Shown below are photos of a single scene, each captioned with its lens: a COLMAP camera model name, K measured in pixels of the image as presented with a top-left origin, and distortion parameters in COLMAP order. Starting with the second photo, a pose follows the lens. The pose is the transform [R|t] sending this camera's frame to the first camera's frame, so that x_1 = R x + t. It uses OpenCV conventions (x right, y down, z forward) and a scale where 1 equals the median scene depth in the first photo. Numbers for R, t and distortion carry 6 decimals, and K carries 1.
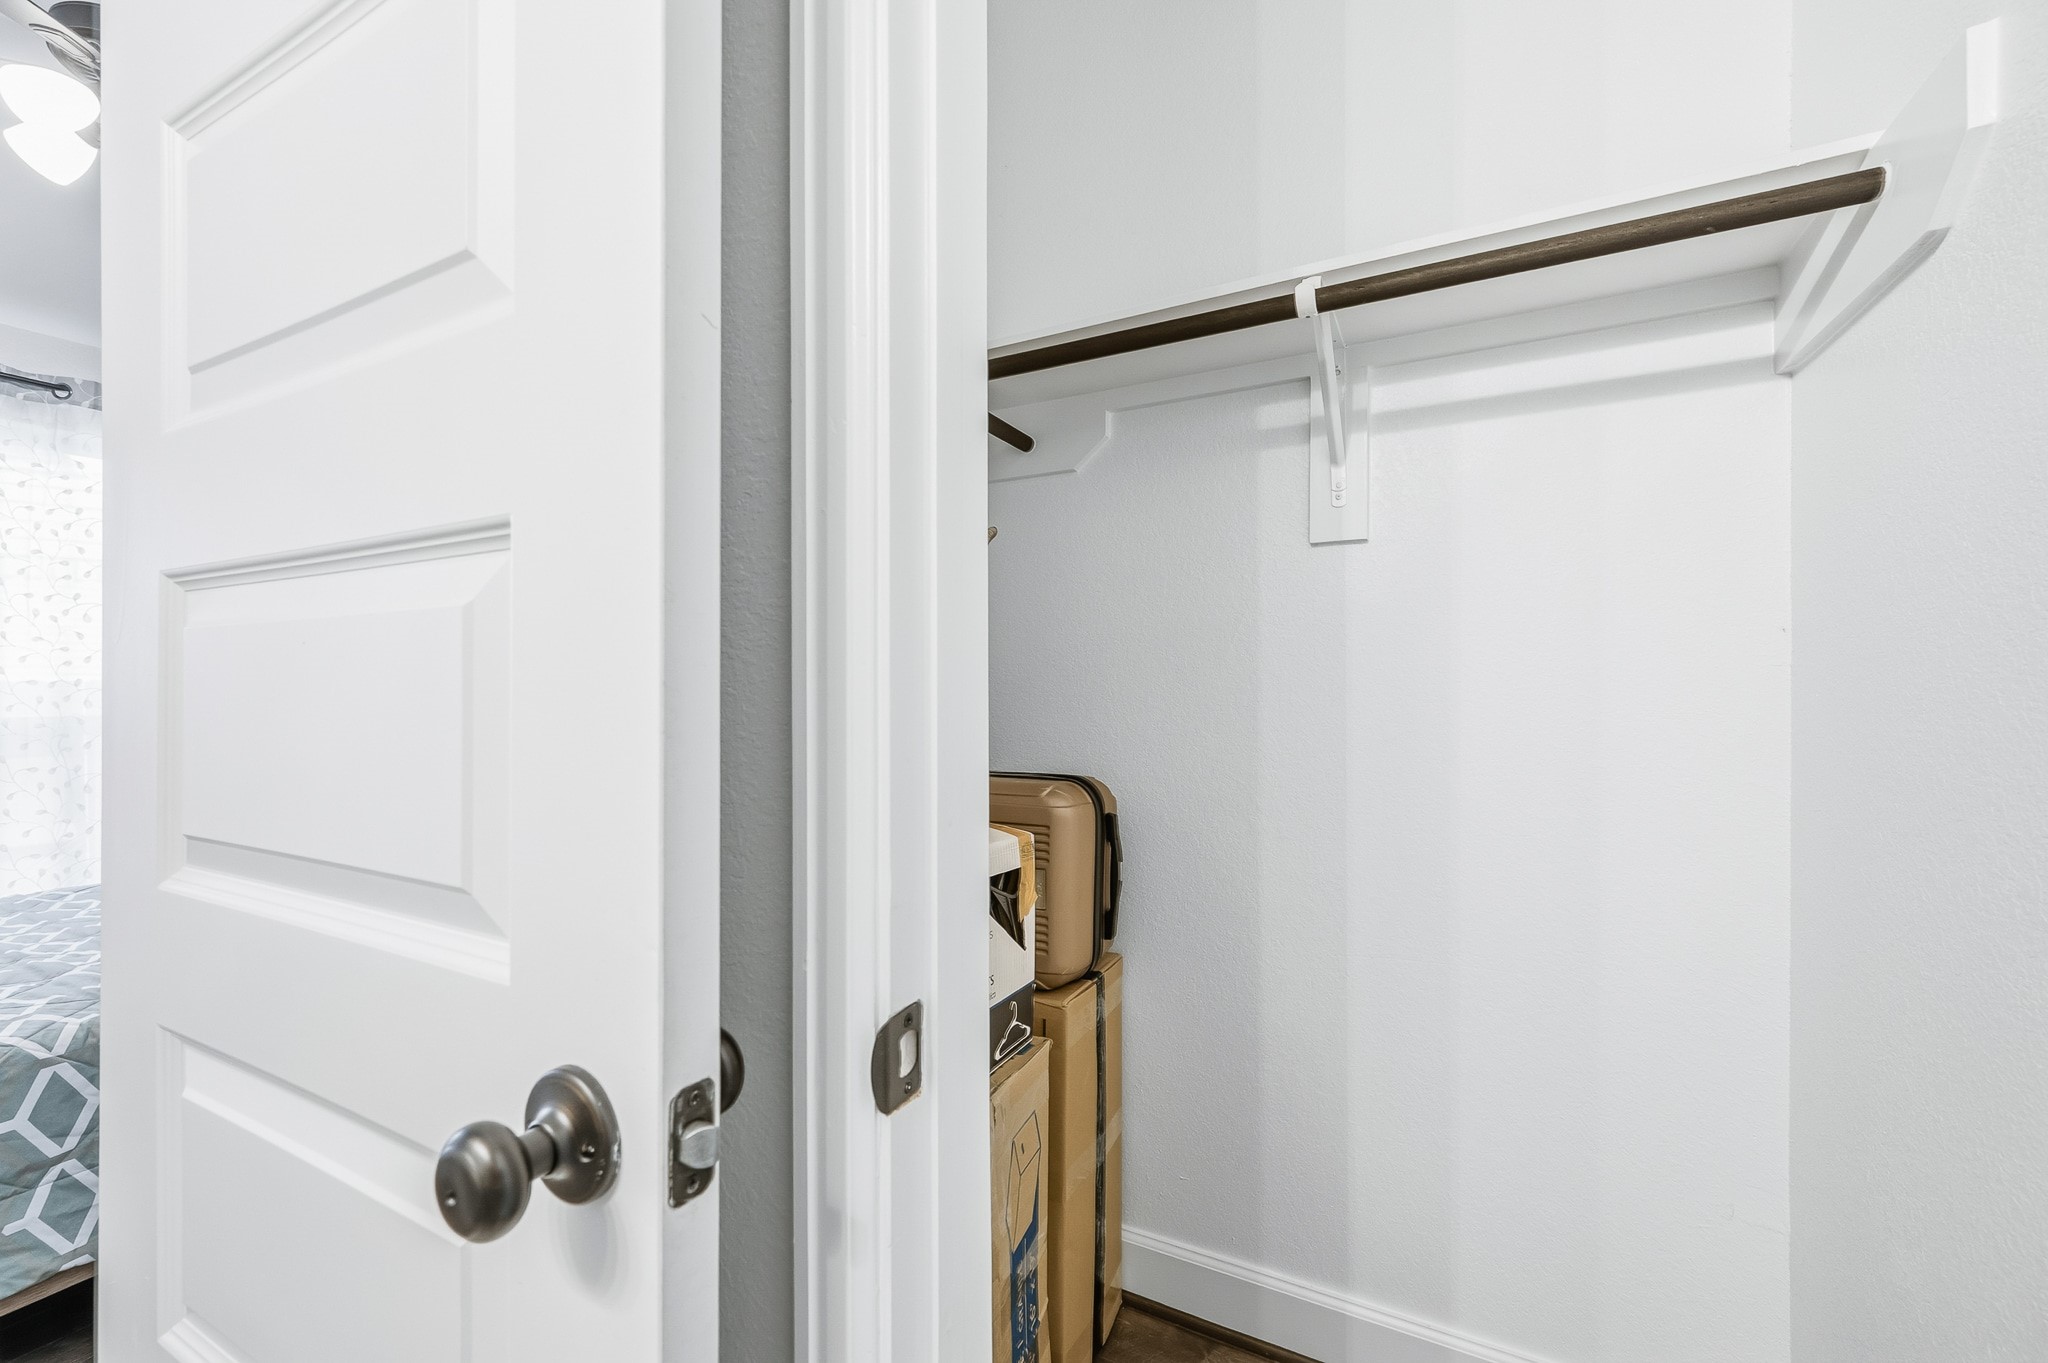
lens RADIAL K [[821.3, 0, 1027.8], [0, 821.3, 684.7], [0, 0, 1]] dist [-0.002480, -0.000712]
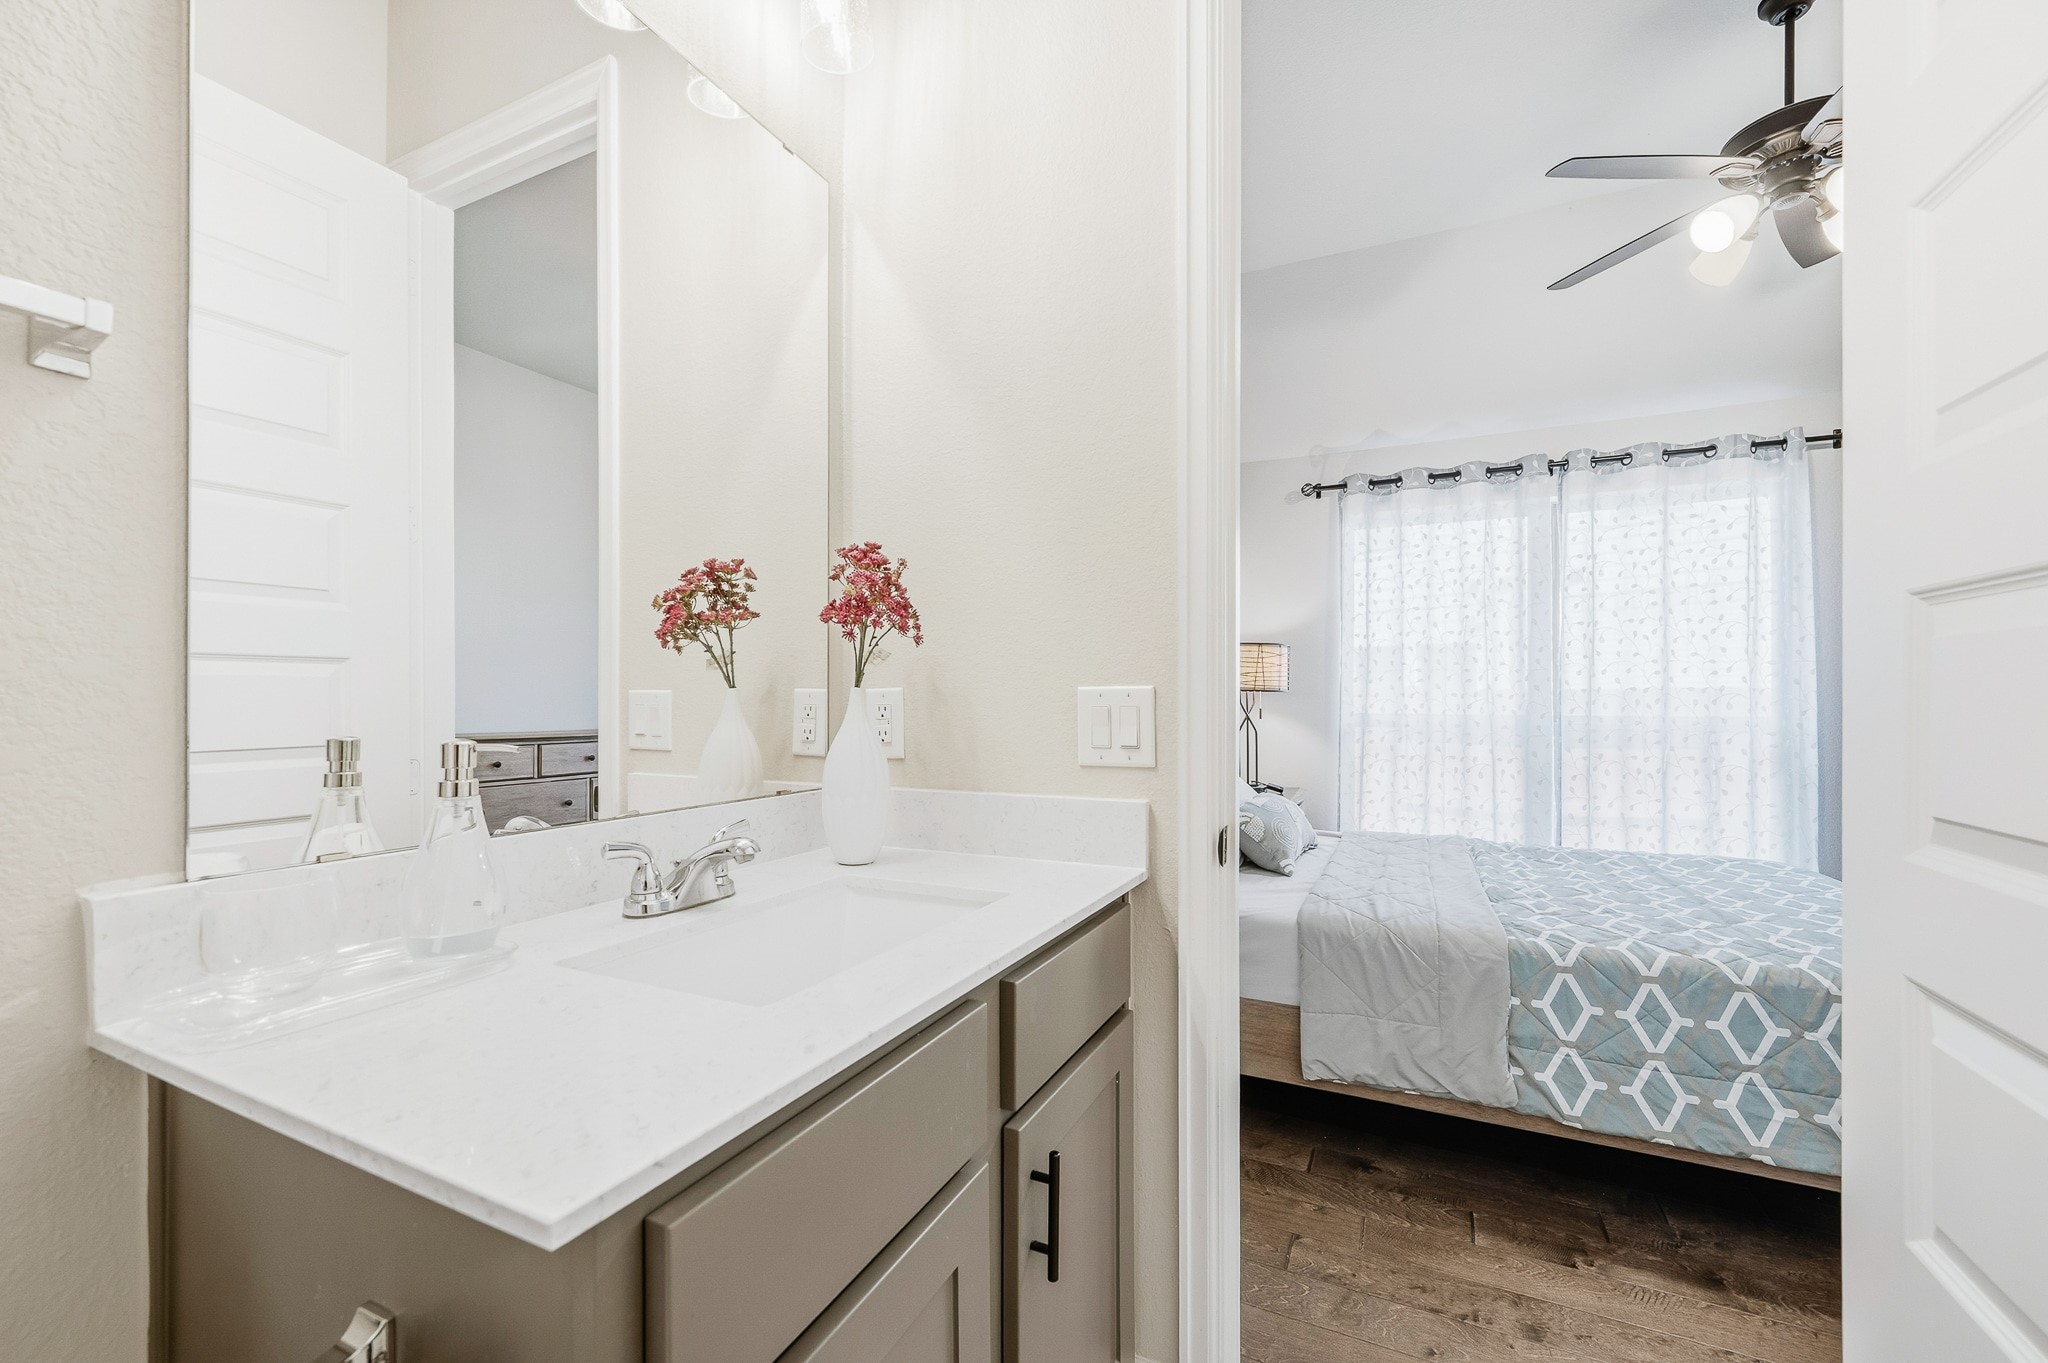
lens RADIAL K [[823.5, 0, 1025.7], [0, 823.5, 690.8], [0, 0, 1]] dist [0.000093, 0.000230]
pose [[0.033130, -0.001442, -0.999450, 0.039195], [0.000675, 0.999999, -0.001421, 0.002943], [0.999451, -0.000627, 0.033131, -0.145836]]
